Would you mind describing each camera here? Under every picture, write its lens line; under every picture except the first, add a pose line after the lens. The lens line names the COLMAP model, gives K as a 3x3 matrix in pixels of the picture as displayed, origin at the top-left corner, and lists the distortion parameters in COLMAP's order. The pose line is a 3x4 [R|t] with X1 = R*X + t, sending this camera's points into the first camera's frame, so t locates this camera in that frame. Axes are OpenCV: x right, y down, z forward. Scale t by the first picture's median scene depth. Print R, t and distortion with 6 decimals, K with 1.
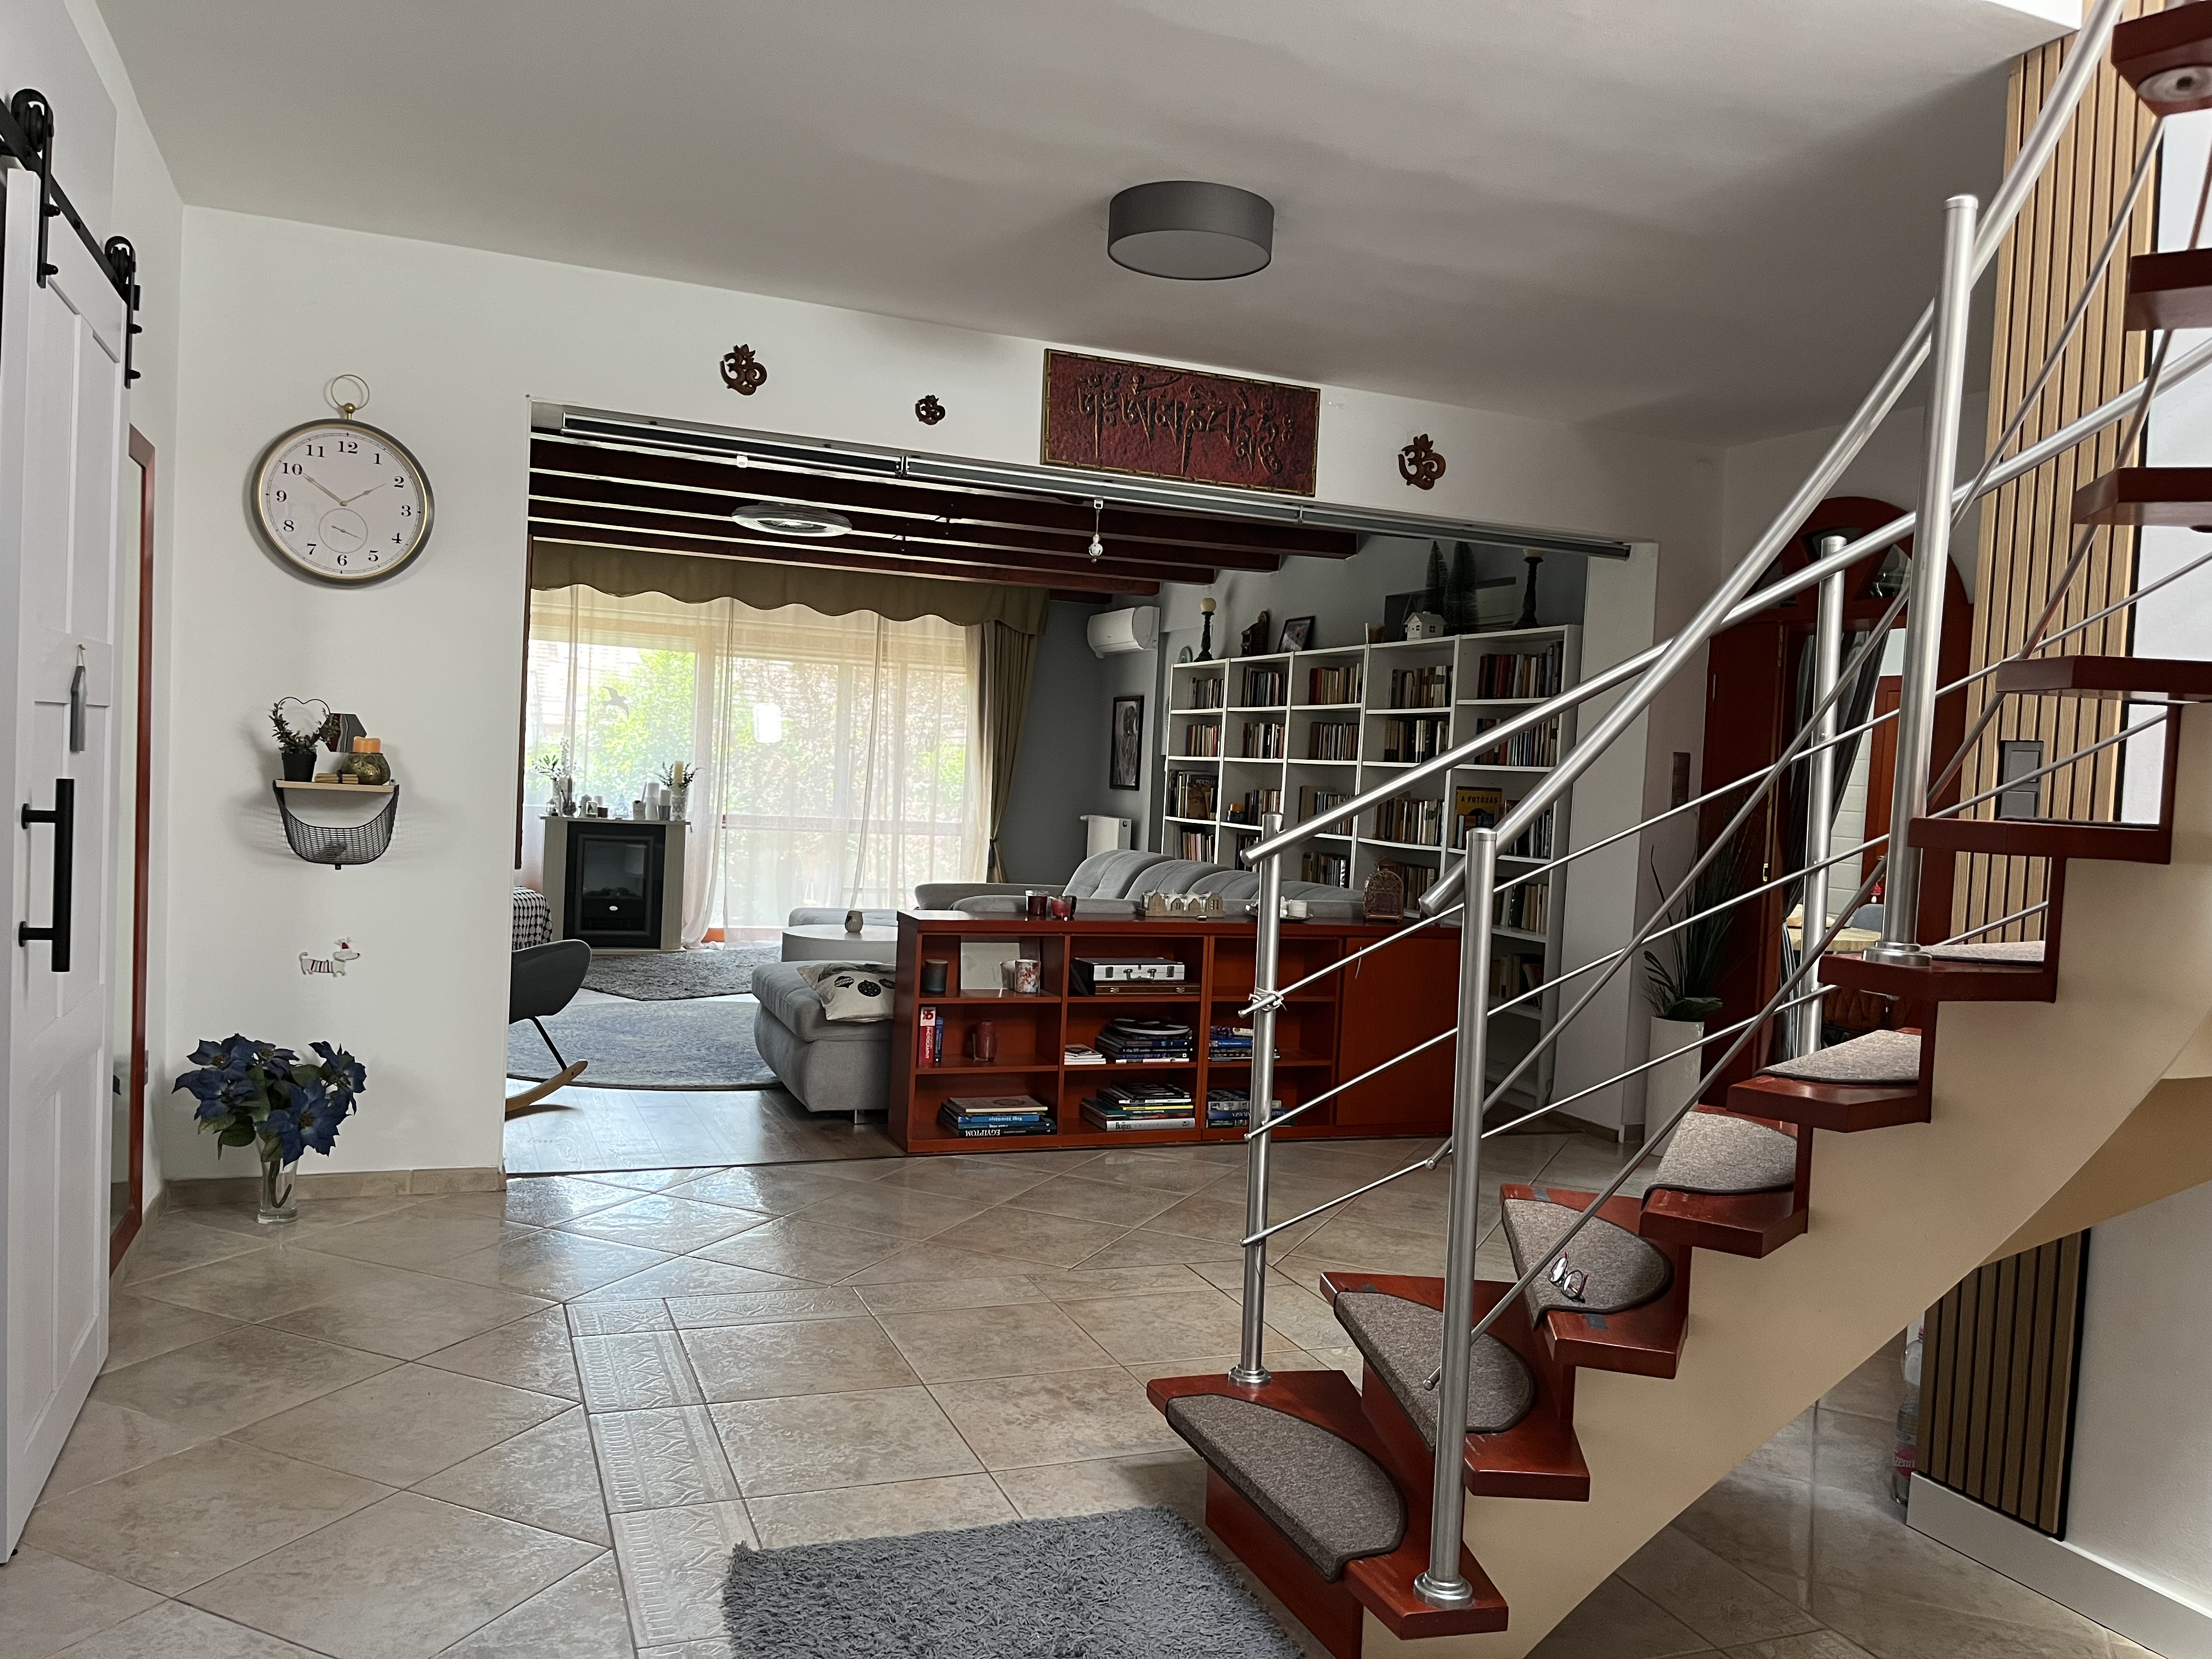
lens RADIAL K [[1675.0, 0, 1106.5], [0, 1675.0, 842.9], [0, 0, 1]] dist [0.061213, -0.087219]
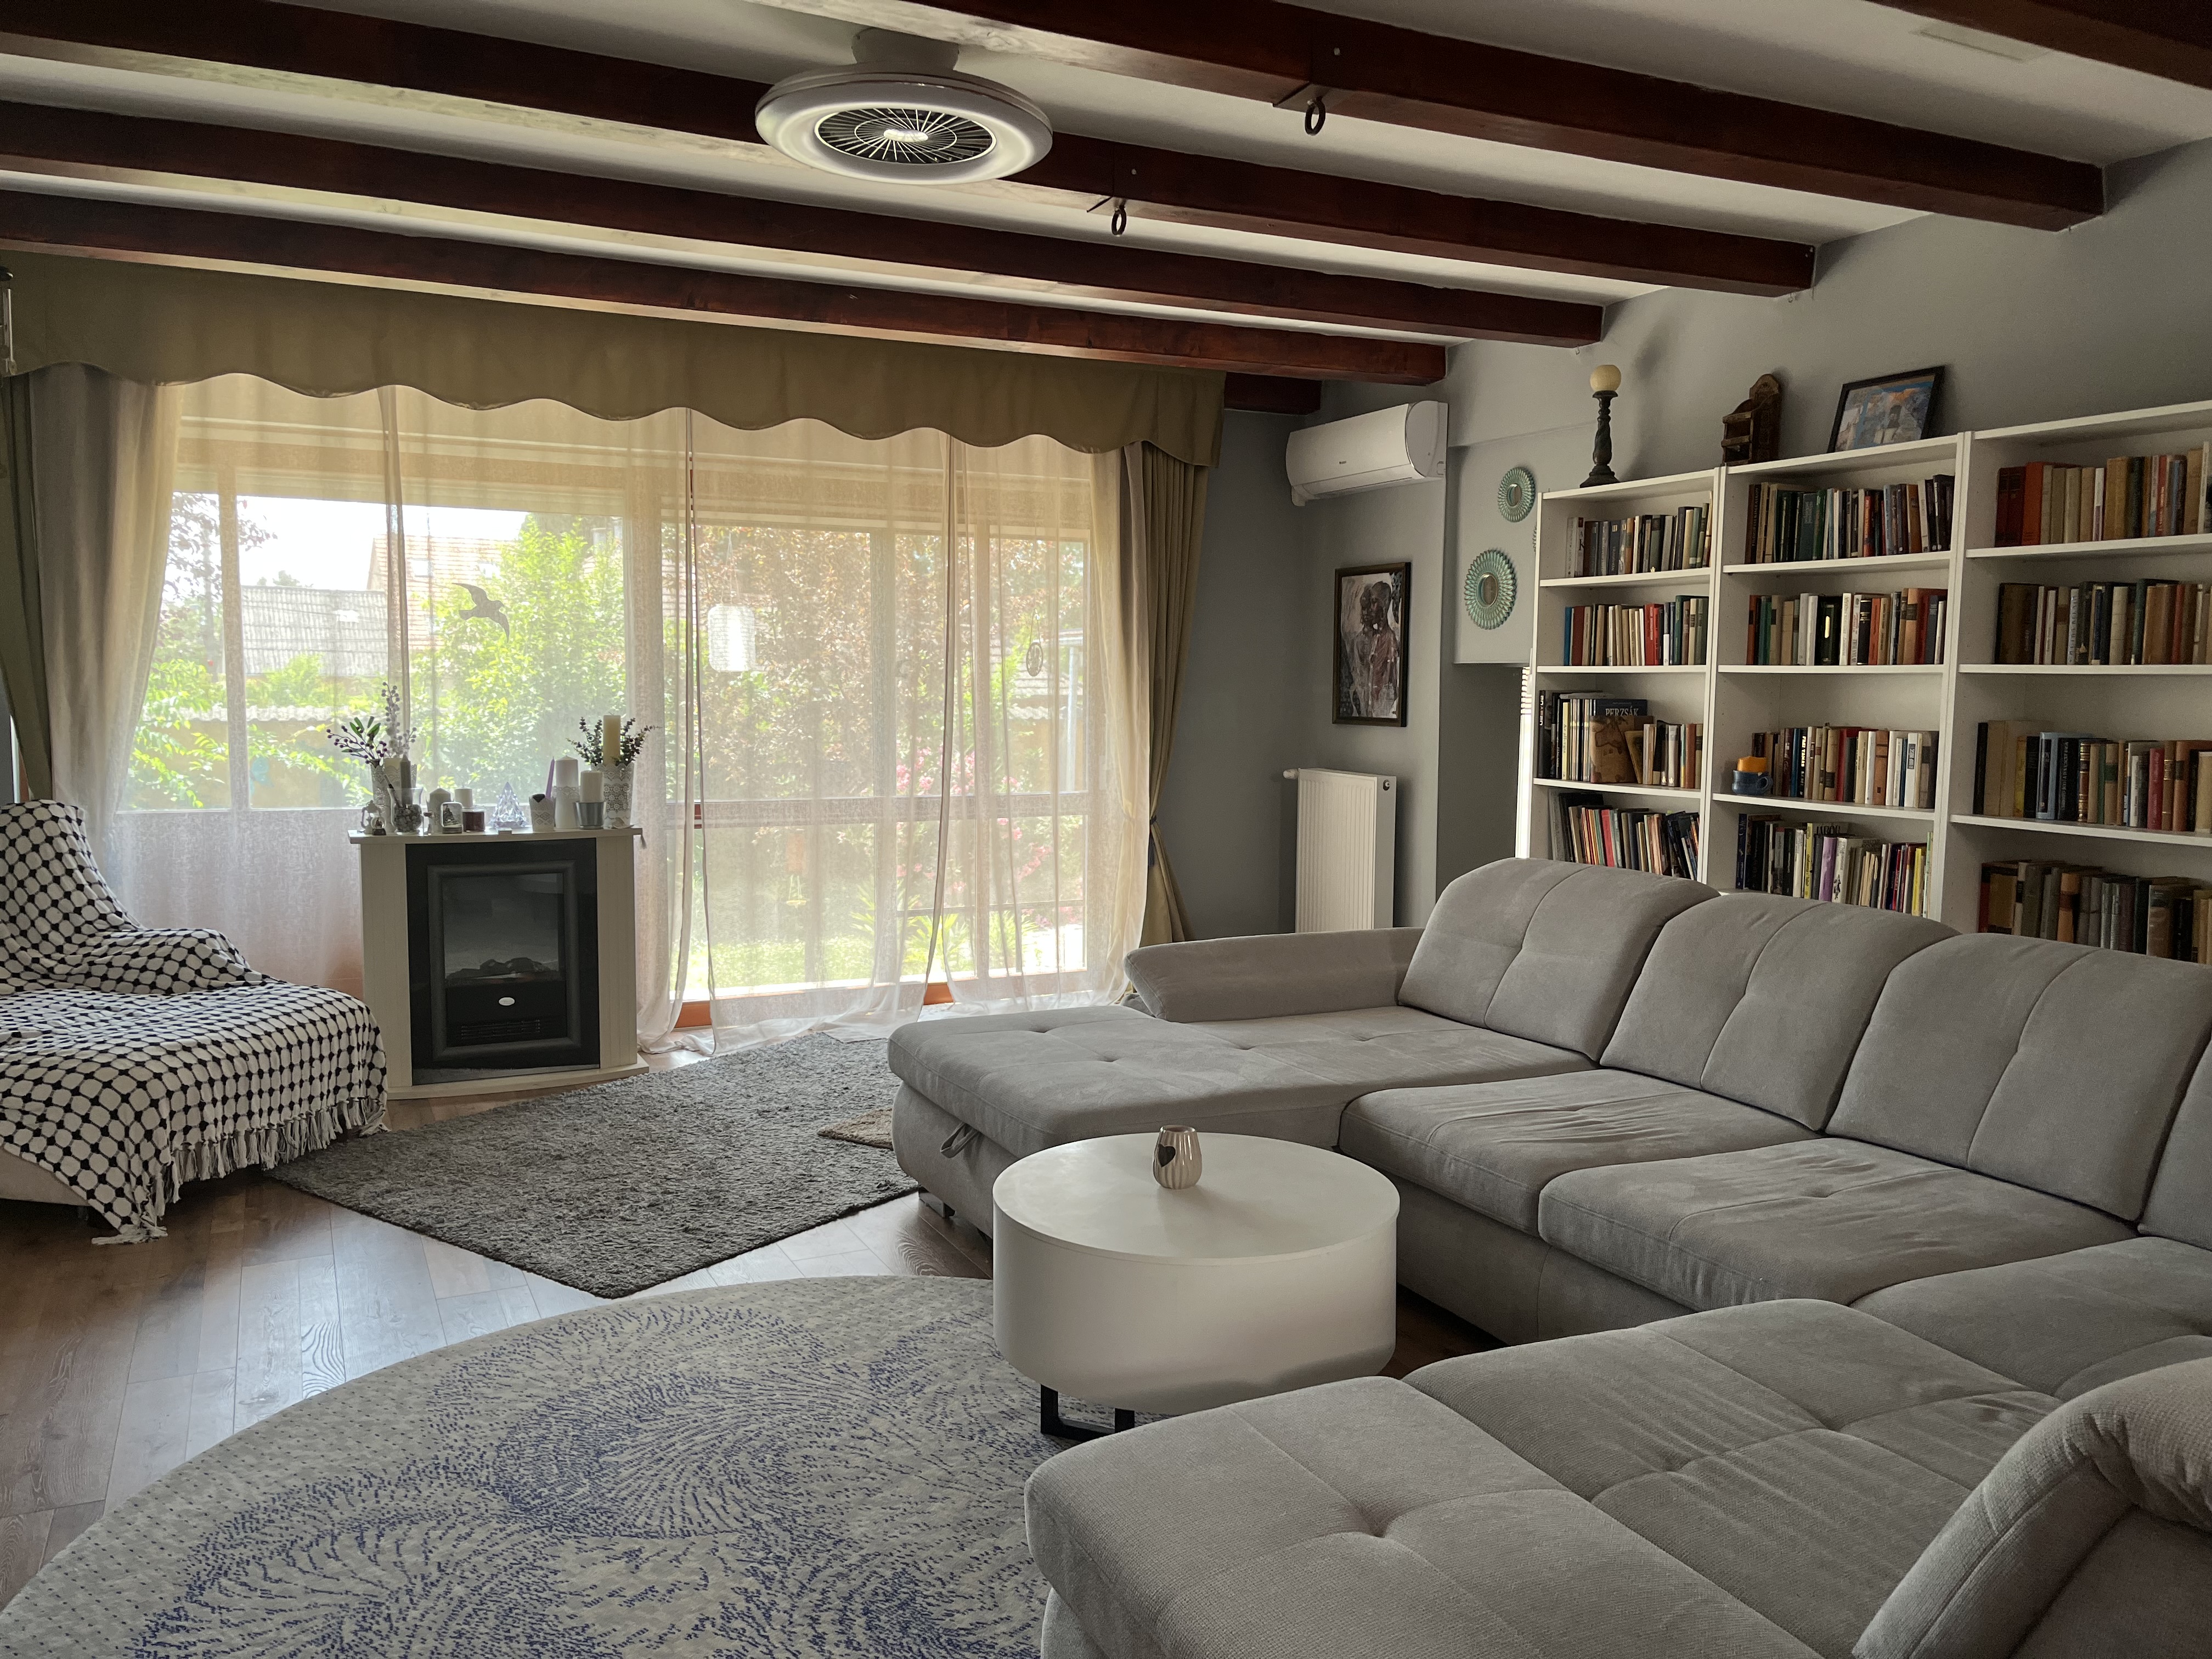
lens RADIAL K [[1675.0, 0, 1120.3], [0, 1675.0, 834.8], [0, 0, 1]] dist [0.061213, -0.087219]
pose [[0.996098, -0.052019, 0.071289, -0.132048], [0.048045, 0.997253, 0.056373, -0.033204], [-0.074025, -0.052728, 0.995861, 0.447358]]
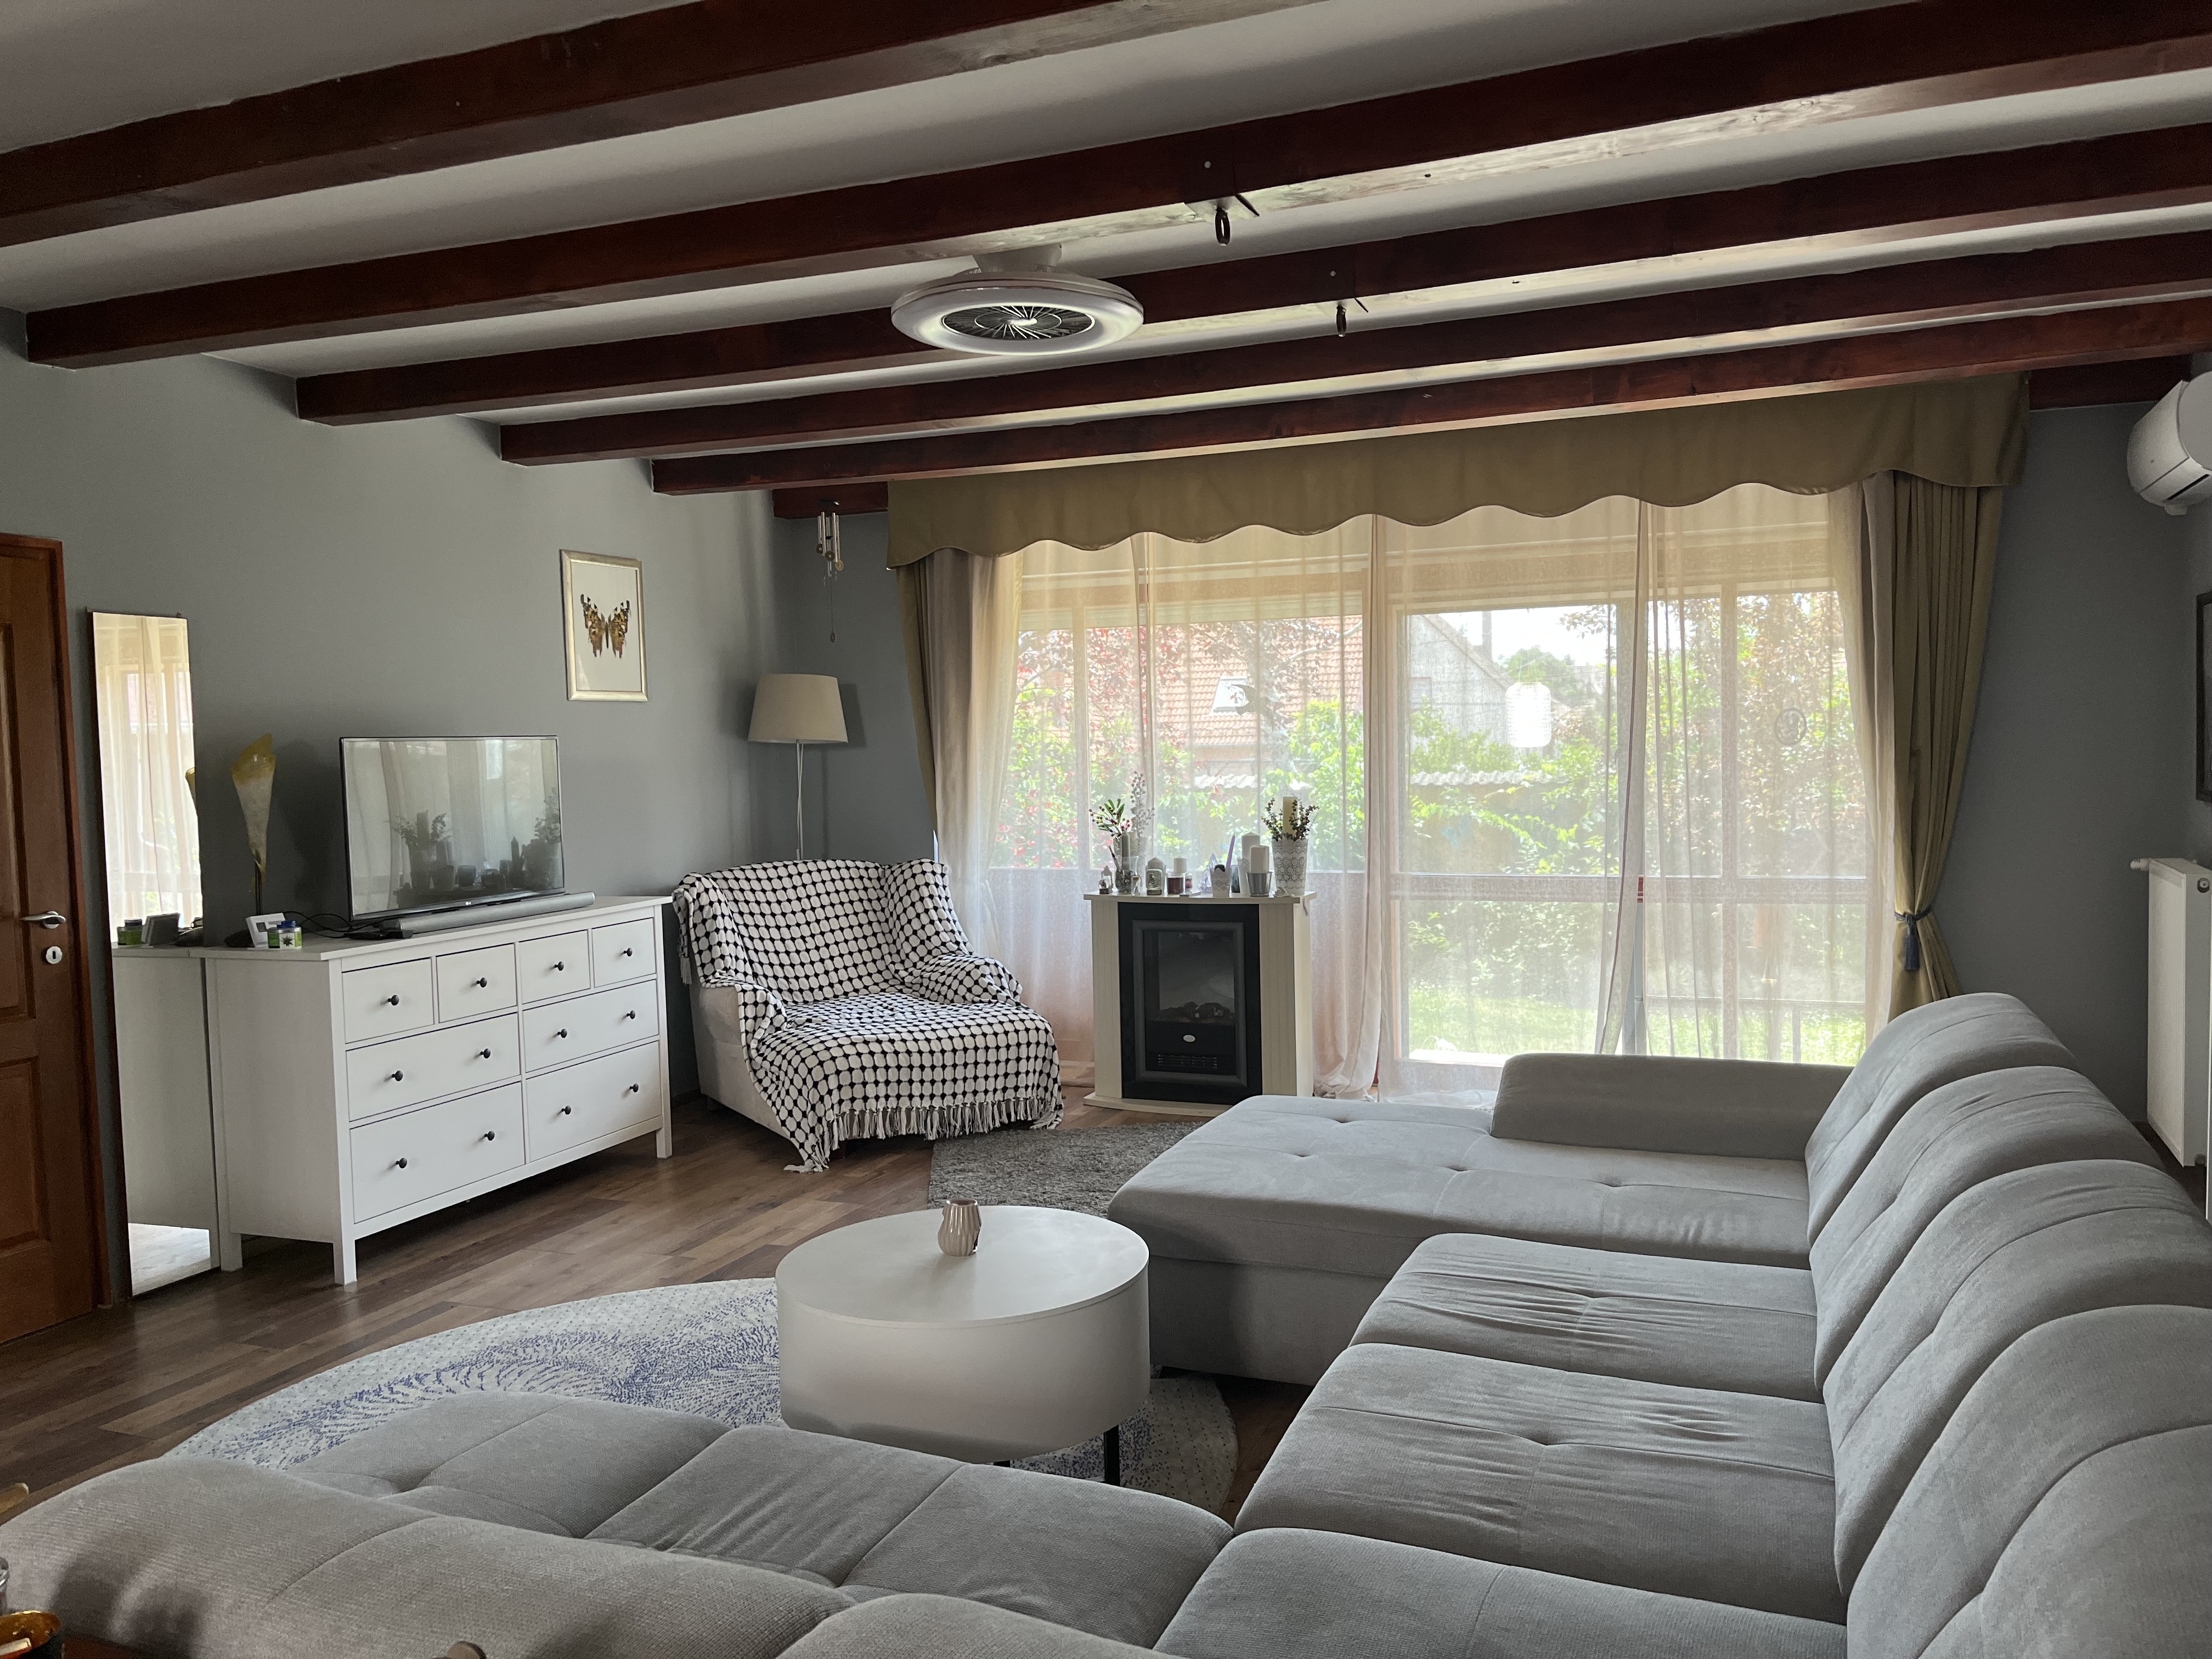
lens RADIAL K [[1675.0, 0, 1113.3], [0, 1675.0, 834.3], [0, 0, 1]] dist [0.061213, -0.087219]
pose [[0.718989, -0.030967, -0.694332, 0.120147], [0.034373, 0.999369, -0.008978, -0.031816], [0.694171, -0.017411, 0.719599, 0.517740]]
